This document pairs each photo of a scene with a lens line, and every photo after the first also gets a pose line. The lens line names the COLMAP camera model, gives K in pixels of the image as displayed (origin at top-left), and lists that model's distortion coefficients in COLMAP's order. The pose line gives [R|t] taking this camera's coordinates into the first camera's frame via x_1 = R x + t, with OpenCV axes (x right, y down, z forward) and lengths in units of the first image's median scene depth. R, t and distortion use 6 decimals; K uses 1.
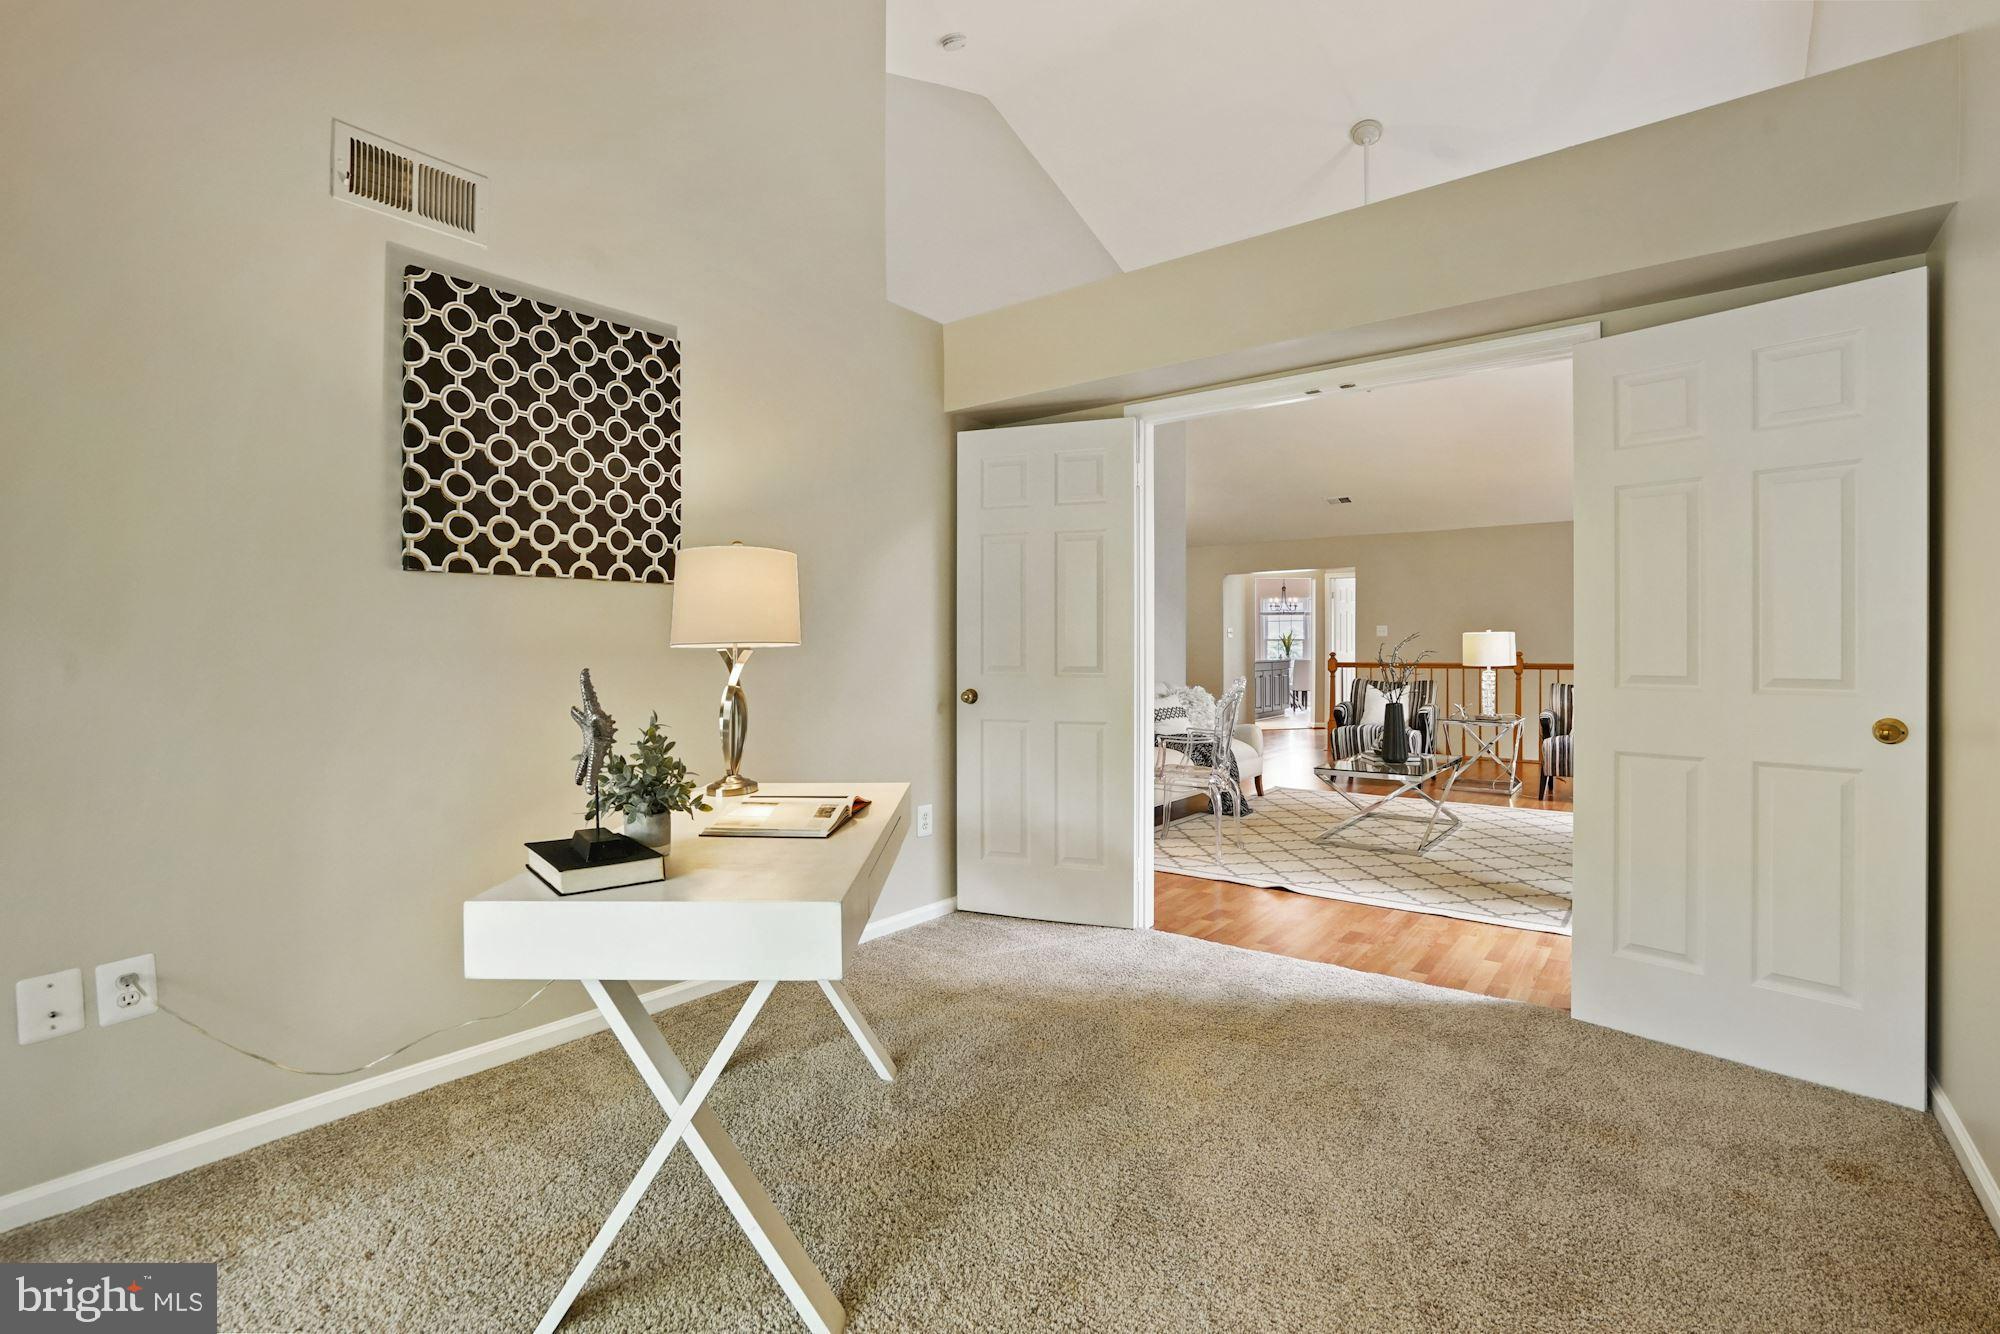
lens RADIAL K [[934.3, 0, 987.3], [0, 934.3, 637.2], [0, 0, 1]] dist [-0.037143, 0.014164]
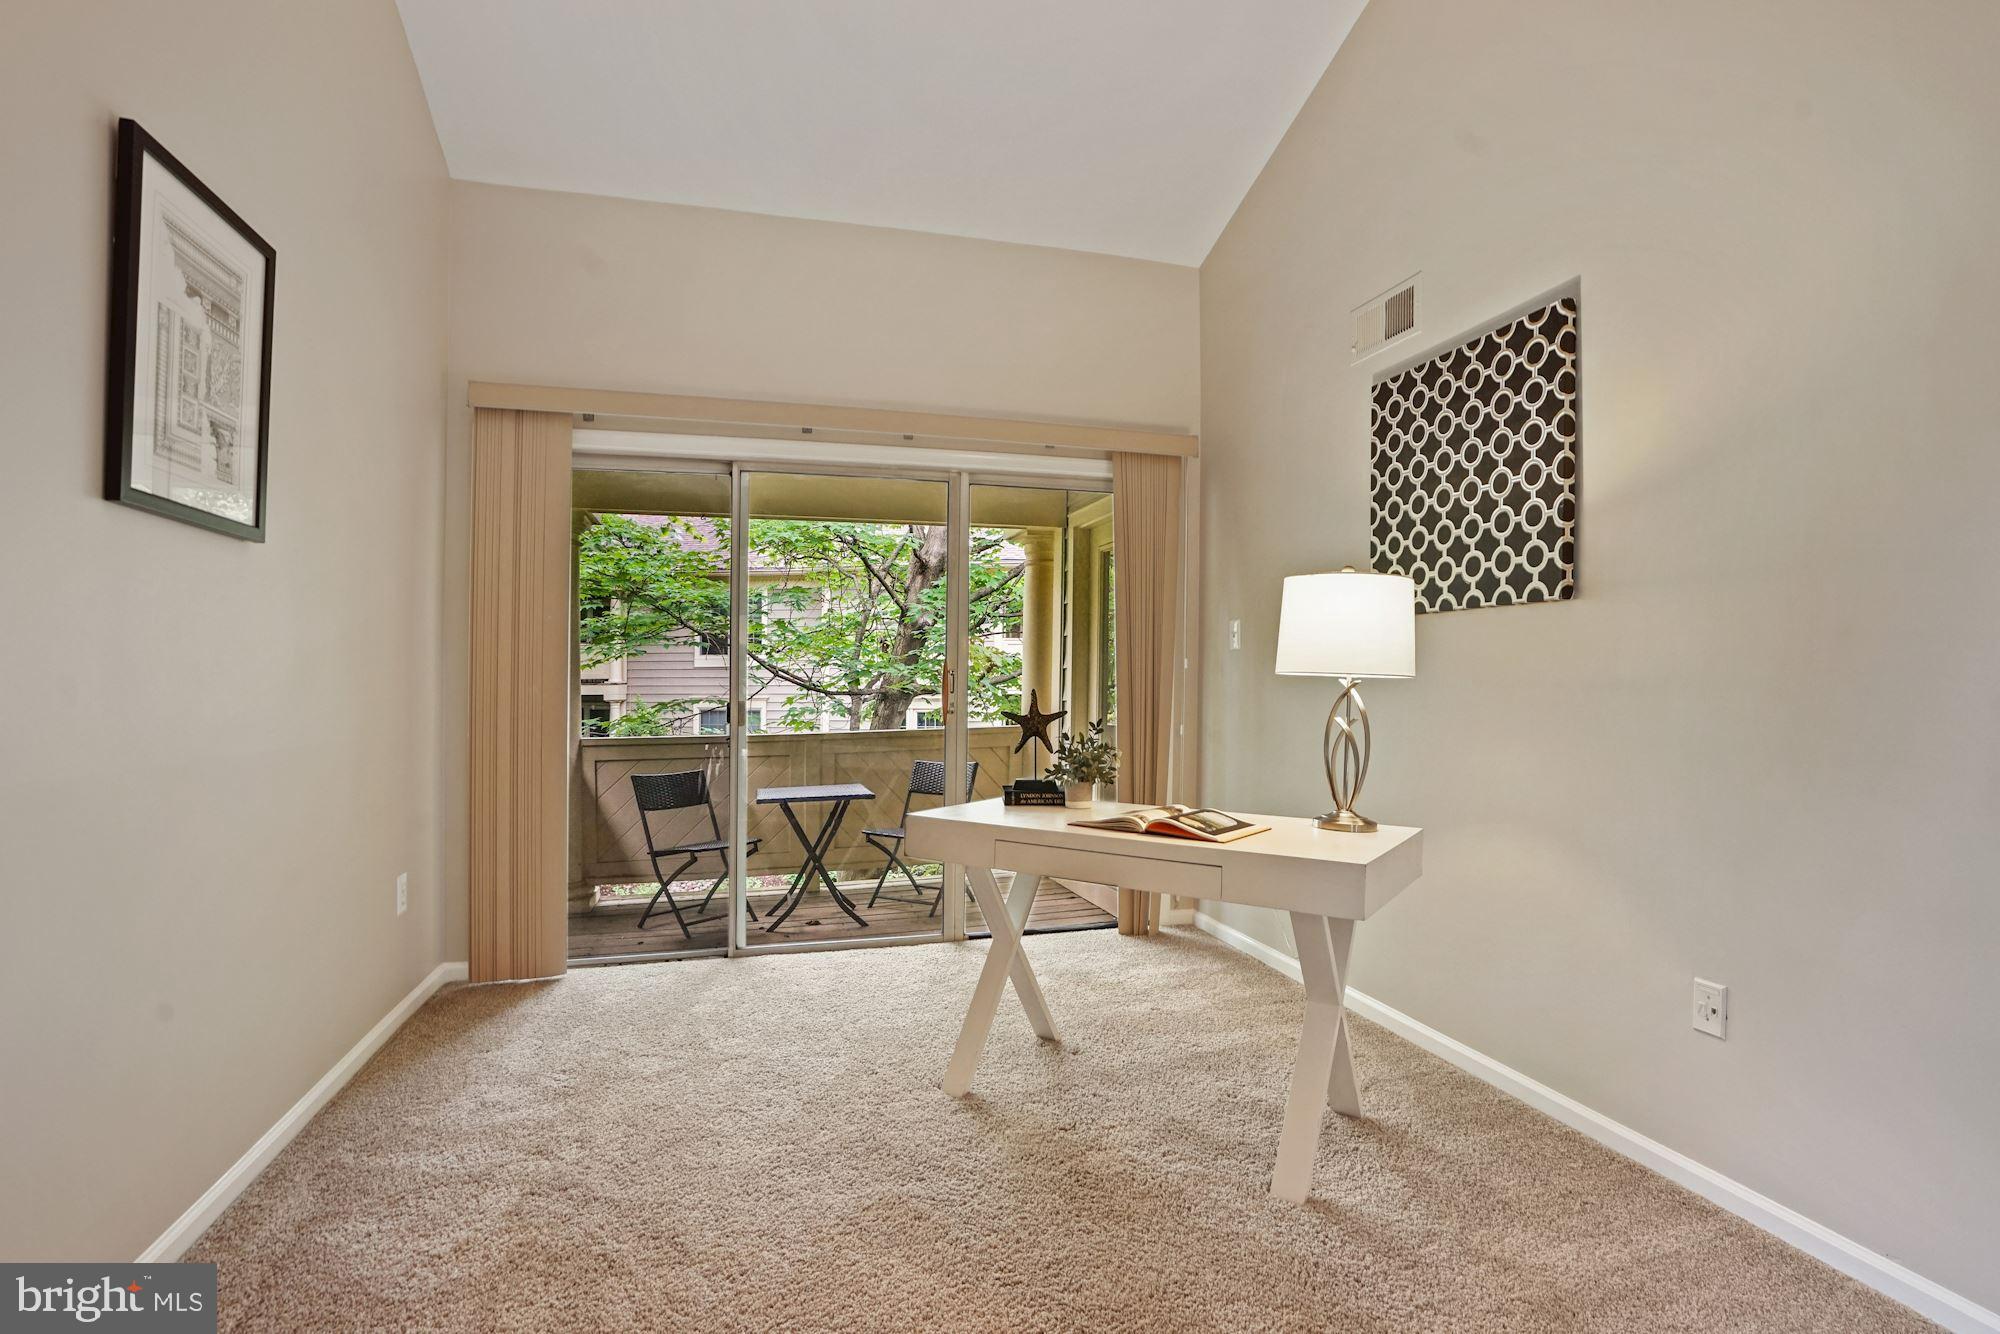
lens RADIAL K [[934.3, 0, 995.9], [0, 934.3, 673.5], [0, 0, 1]] dist [-0.037143, 0.014164]
pose [[-0.585793, -0.002787, -0.810456, 0.668229], [0.009859, 0.999896, -0.010565, 0.012535], [0.810400, -0.014179, -0.585705, 1.171532]]
